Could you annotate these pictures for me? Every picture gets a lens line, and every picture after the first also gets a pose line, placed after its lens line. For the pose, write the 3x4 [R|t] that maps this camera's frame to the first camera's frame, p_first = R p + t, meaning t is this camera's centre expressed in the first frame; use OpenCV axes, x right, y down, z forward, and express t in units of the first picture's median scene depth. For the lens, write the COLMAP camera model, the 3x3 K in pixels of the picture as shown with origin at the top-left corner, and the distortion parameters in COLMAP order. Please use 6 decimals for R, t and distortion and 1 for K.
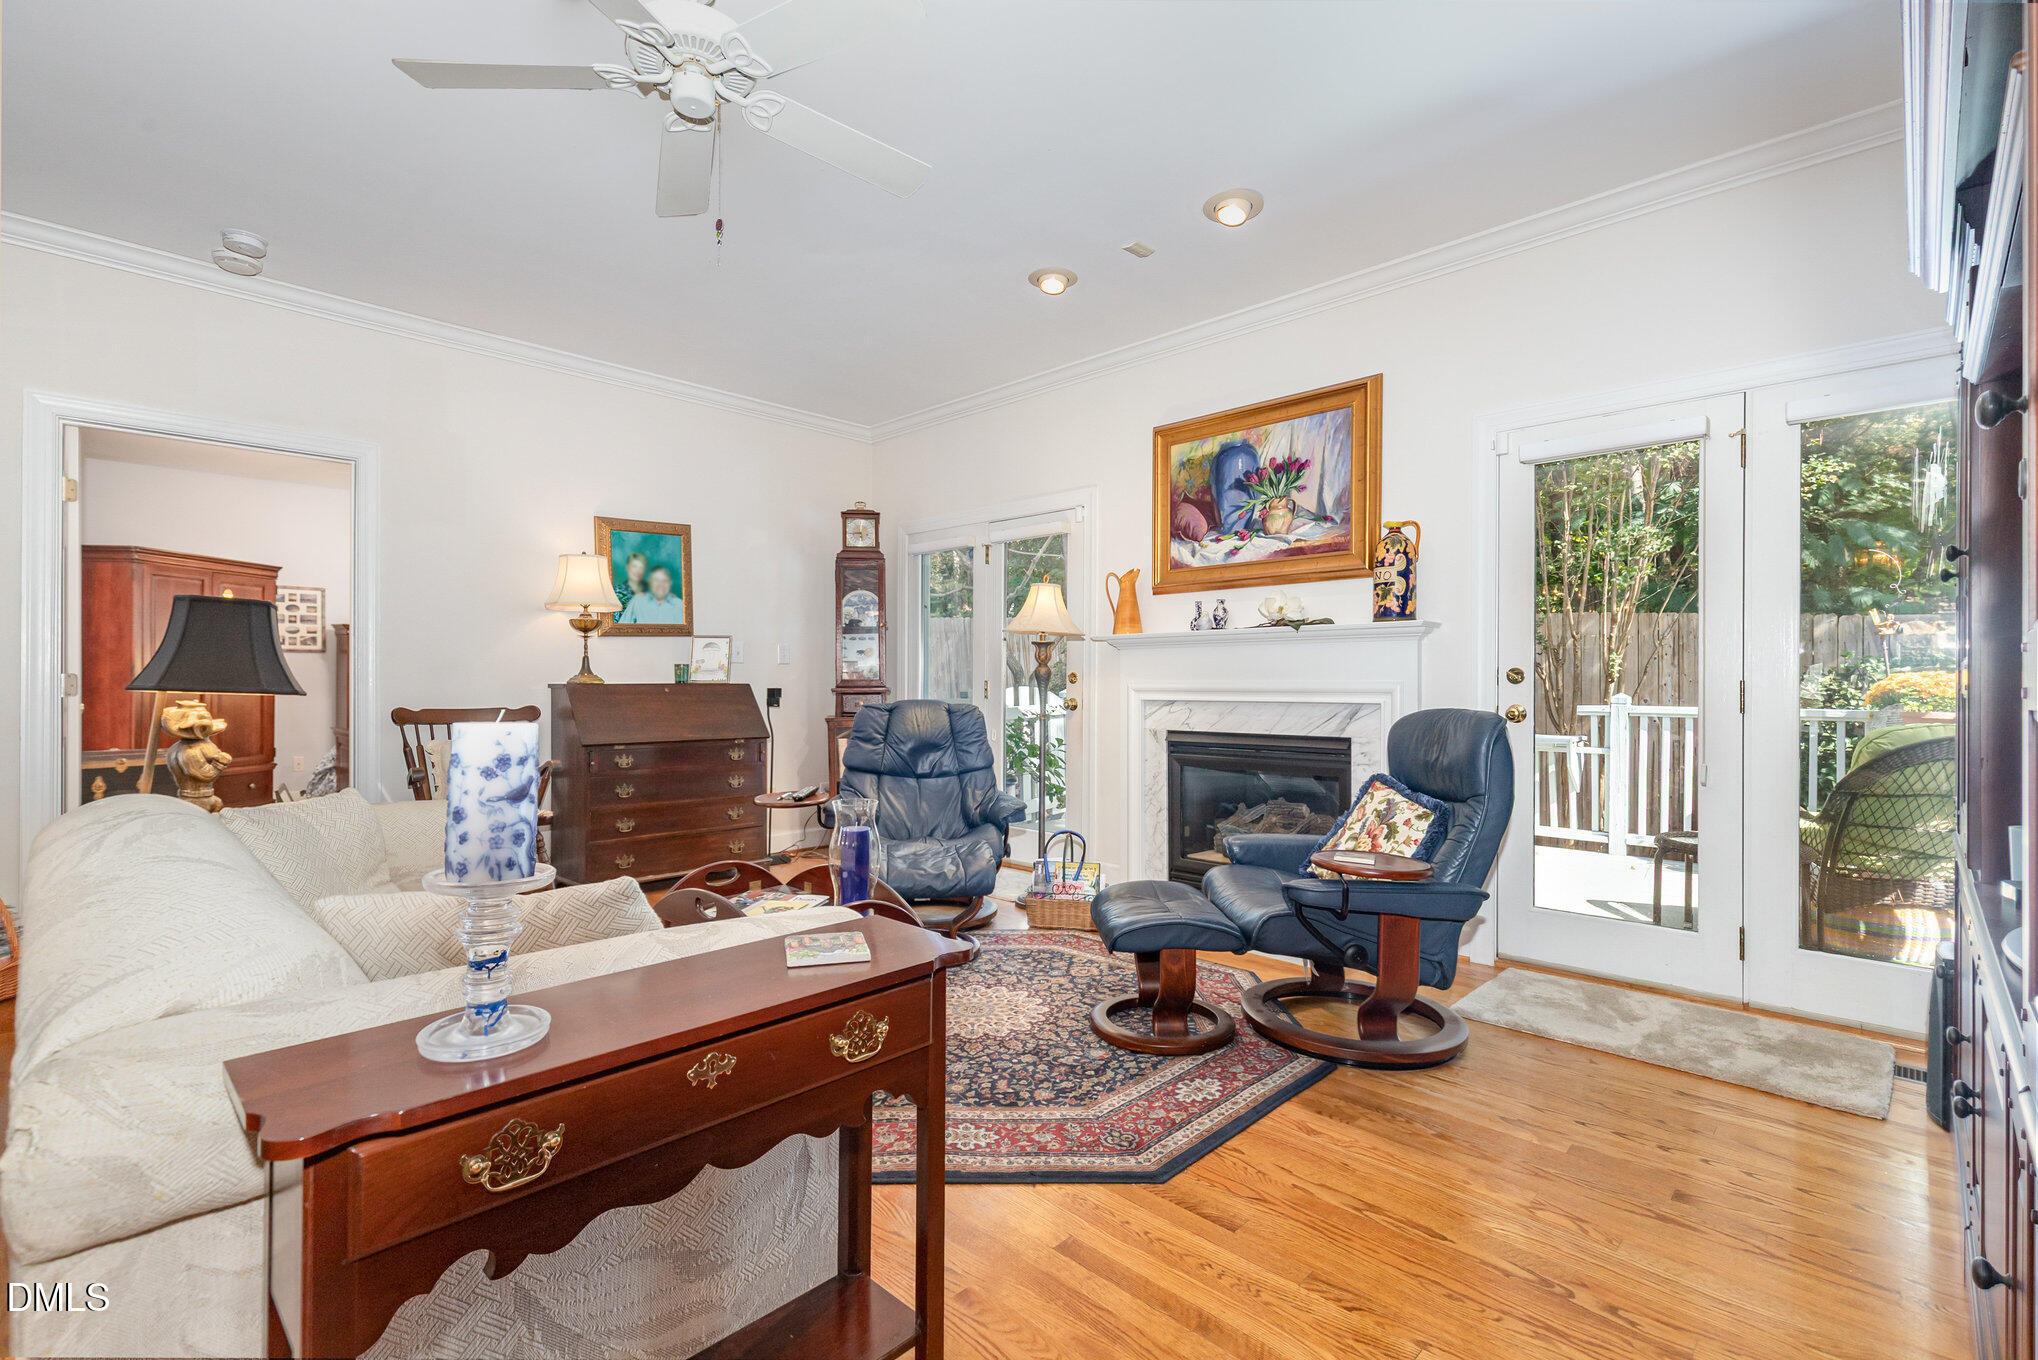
lens RADIAL K [[923.8, 0, 1020.3], [0, 923.8, 680.2], [0, 0, 1]] dist [0.012795, -0.002025]
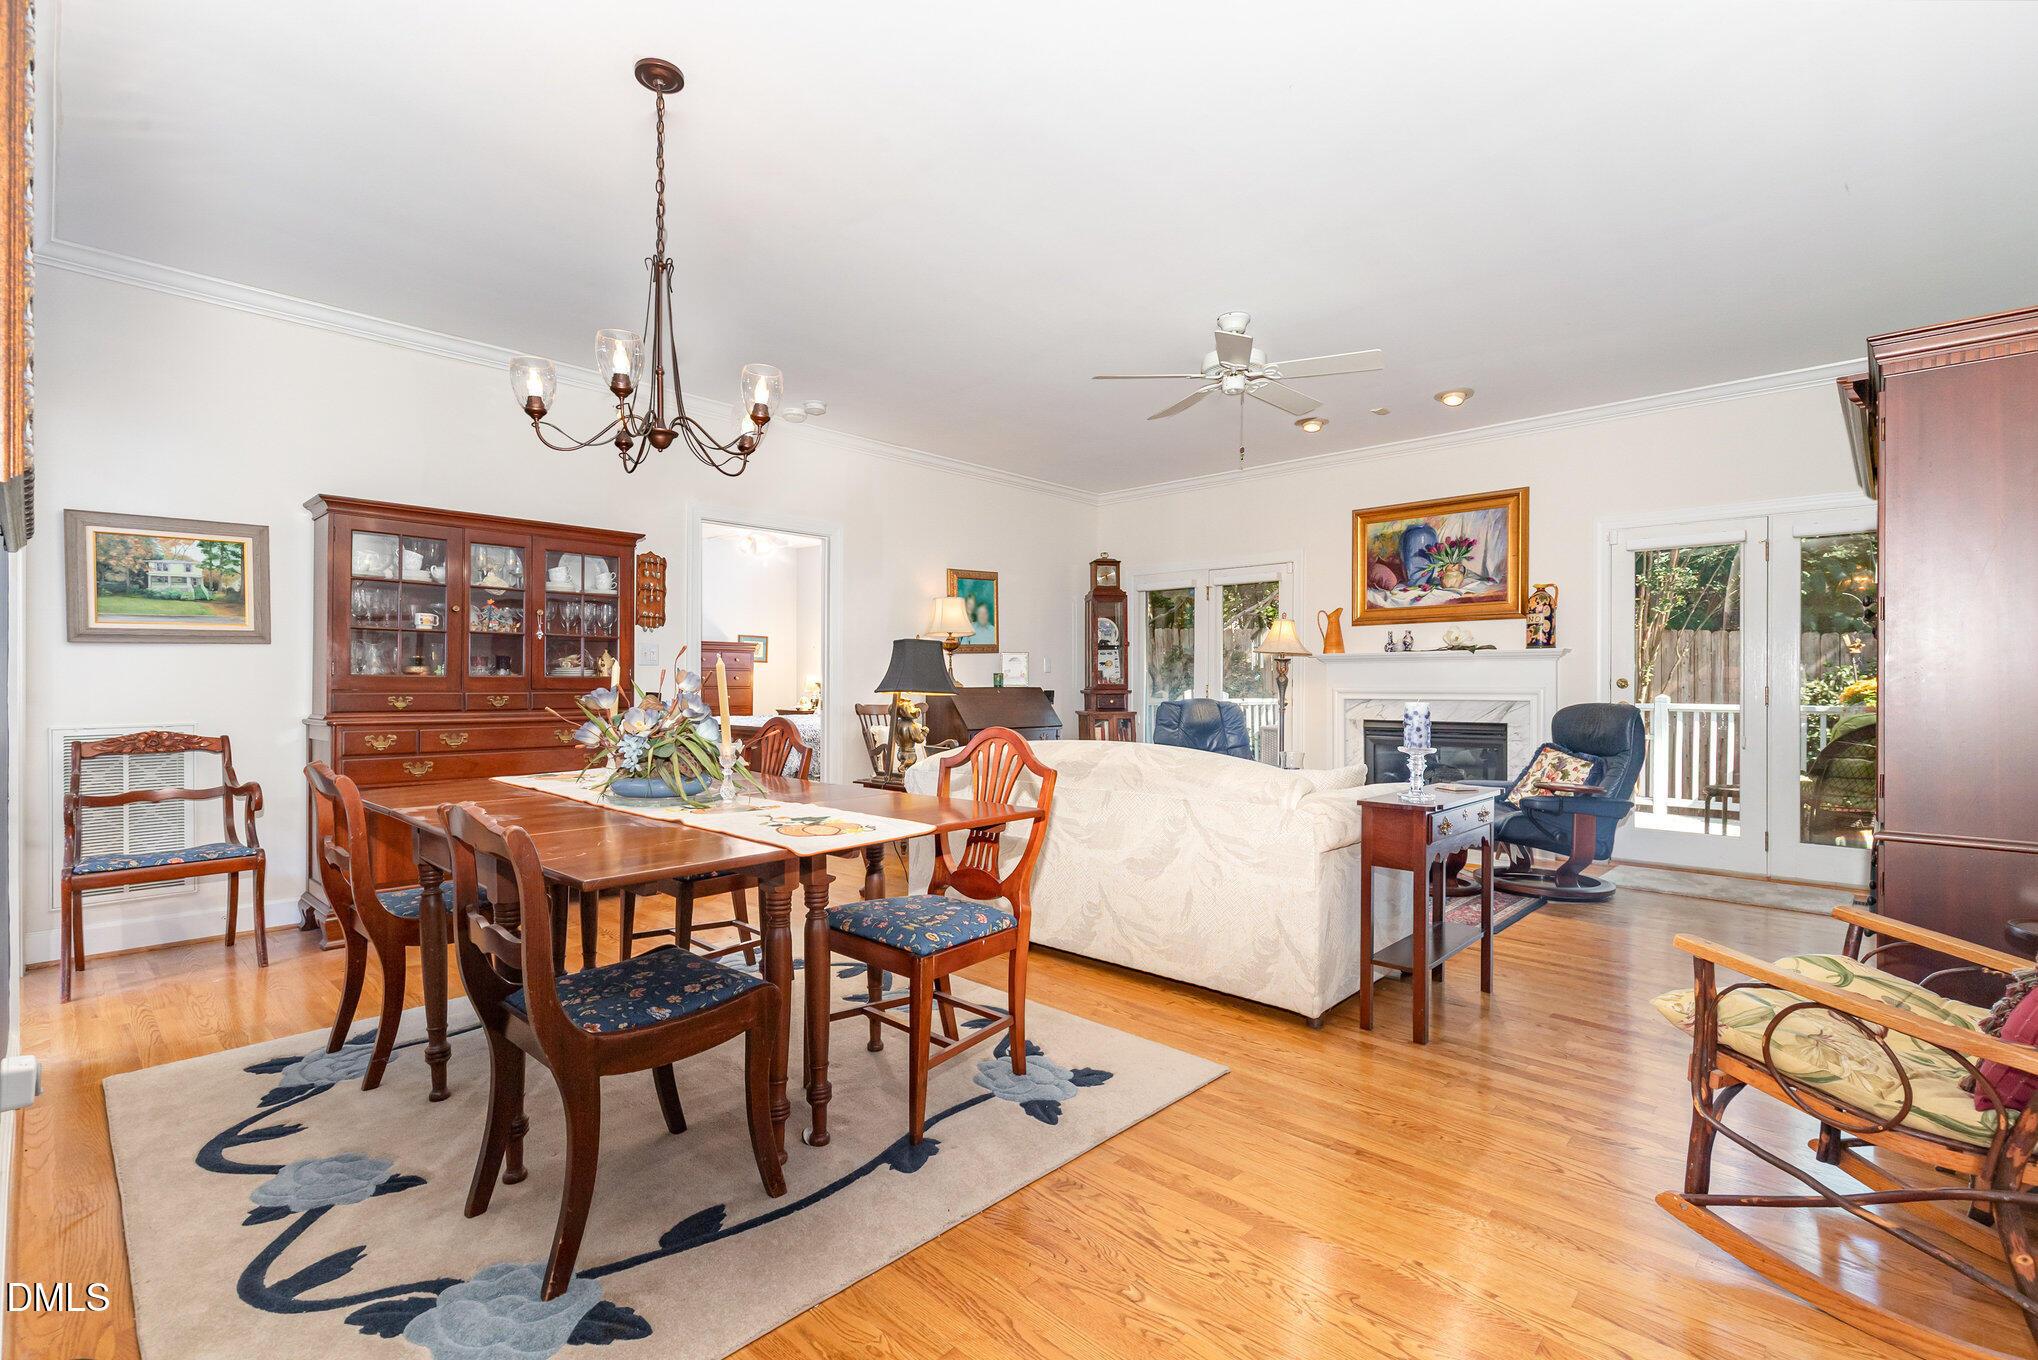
lens RADIAL K [[923.8, 0, 1022.3], [0, 923.8, 680.4], [0, 0, 1]] dist [0.012795, -0.002025]
pose [[0.999917, 0.000335, 0.012865, -0.408347], [-0.000332, 1.000000, -0.000253, -0.007239], [-0.012865, 0.000248, 0.999917, -0.459564]]
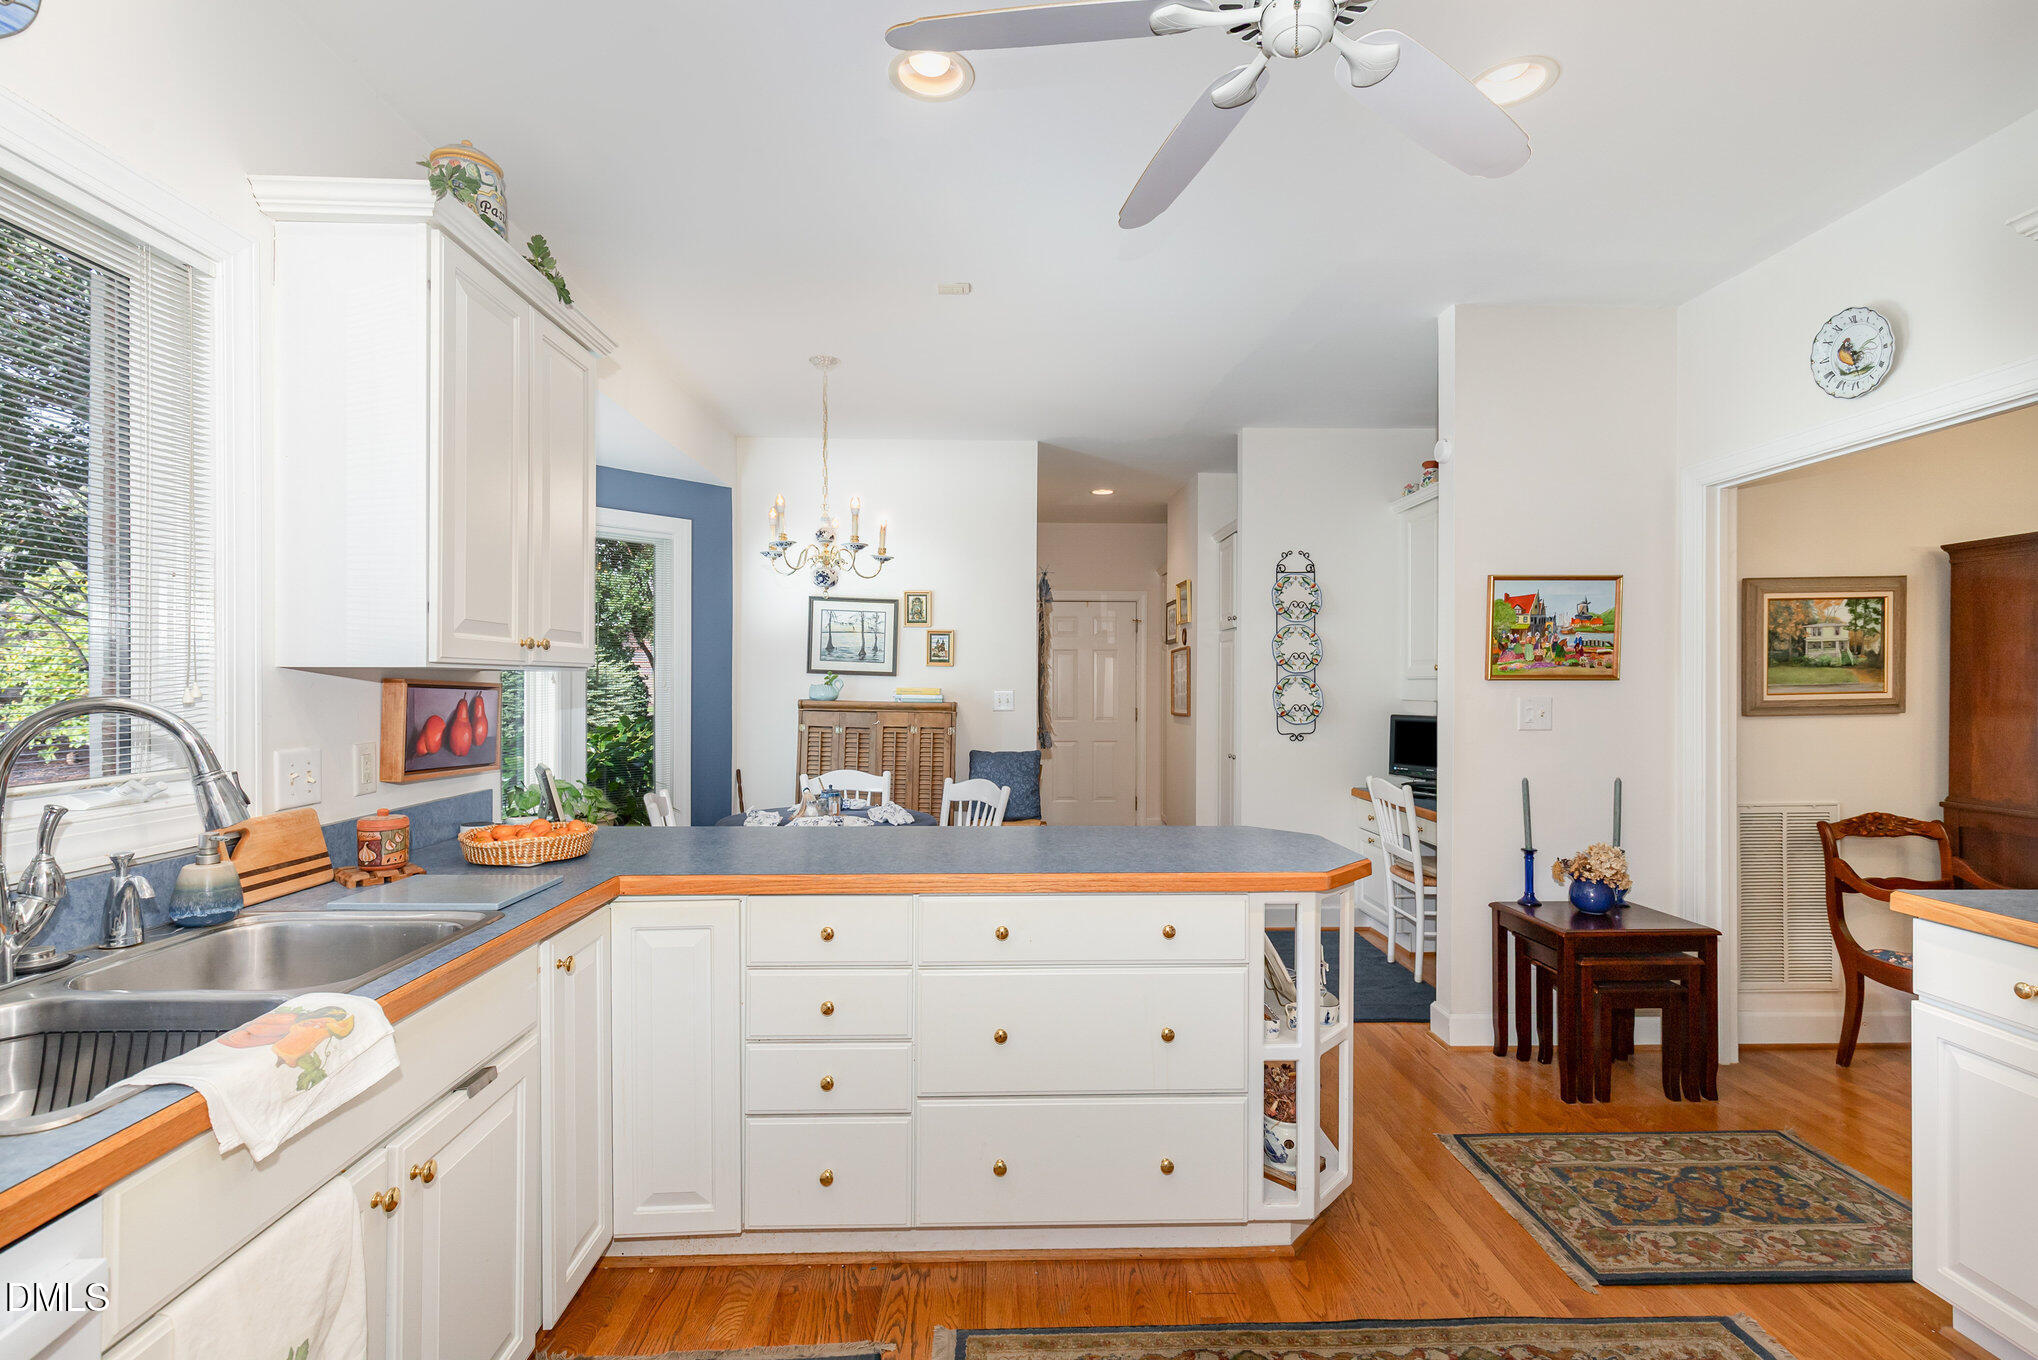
lens RADIAL K [[923.8, 0, 1020.6], [0, 923.8, 686.0], [0, 0, 1]] dist [0.012795, -0.002025]
pose [[0.720264, 0.000262, -0.693700, -1.133563], [0.001269, 0.999998, 0.001695, -0.068596], [0.693699, -0.002101, 0.720262, -0.616730]]
